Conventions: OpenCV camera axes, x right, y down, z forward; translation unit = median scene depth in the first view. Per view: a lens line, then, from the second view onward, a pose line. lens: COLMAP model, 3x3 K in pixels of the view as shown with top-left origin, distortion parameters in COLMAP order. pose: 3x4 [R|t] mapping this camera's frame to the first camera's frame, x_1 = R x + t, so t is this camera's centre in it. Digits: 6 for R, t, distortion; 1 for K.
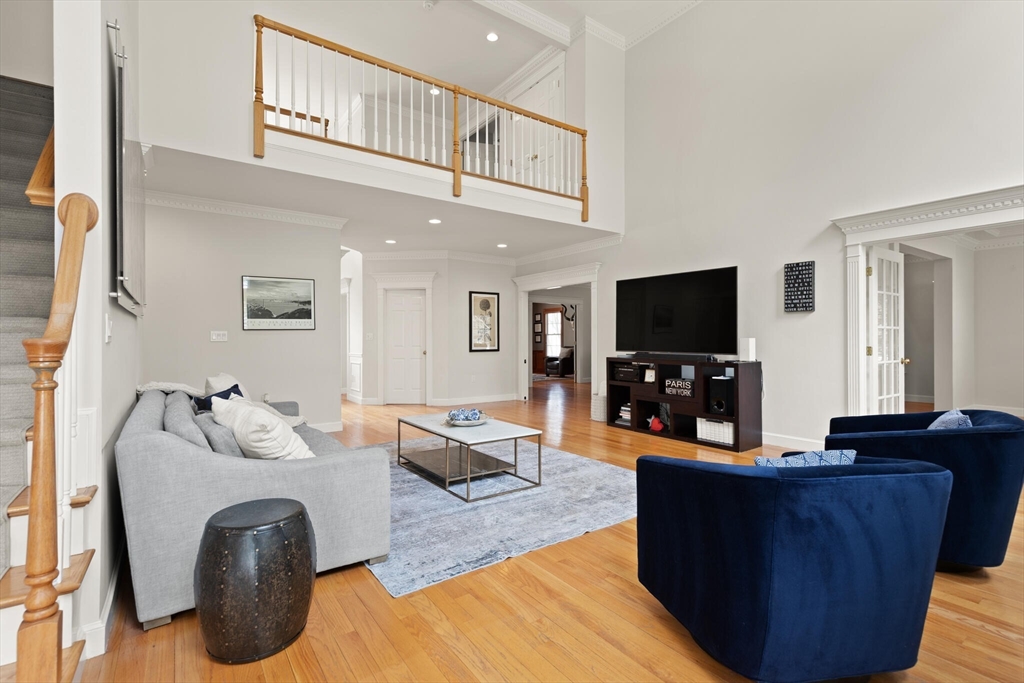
lens RADIAL K [[479.4, 0, 514.3], [0, 479.4, 340.6], [0, 0, 1]] dist [0.003872, 0.000293]
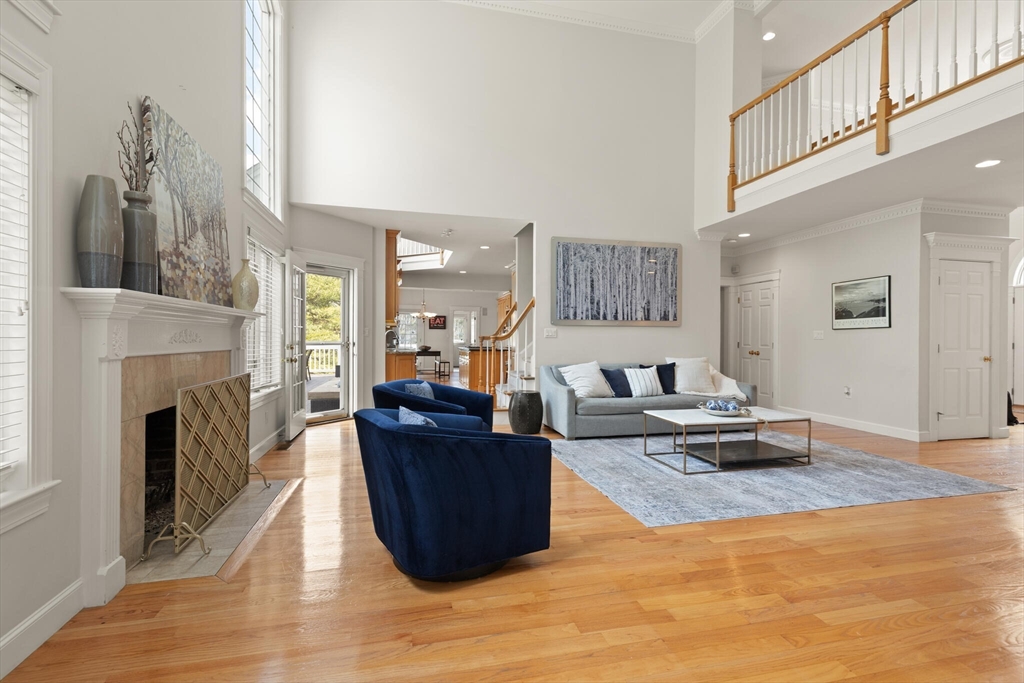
lens RADIAL K [[479.4, 0, 516.9], [0, 479.4, 340.3], [0, 0, 1]] dist [0.003872, 0.000293]
pose [[-0.378348, 0.004274, -0.925654, 0.797049], [-0.005517, 0.999961, 0.006873, 0.000053], [0.925647, 0.007707, -0.378310, 0.714004]]
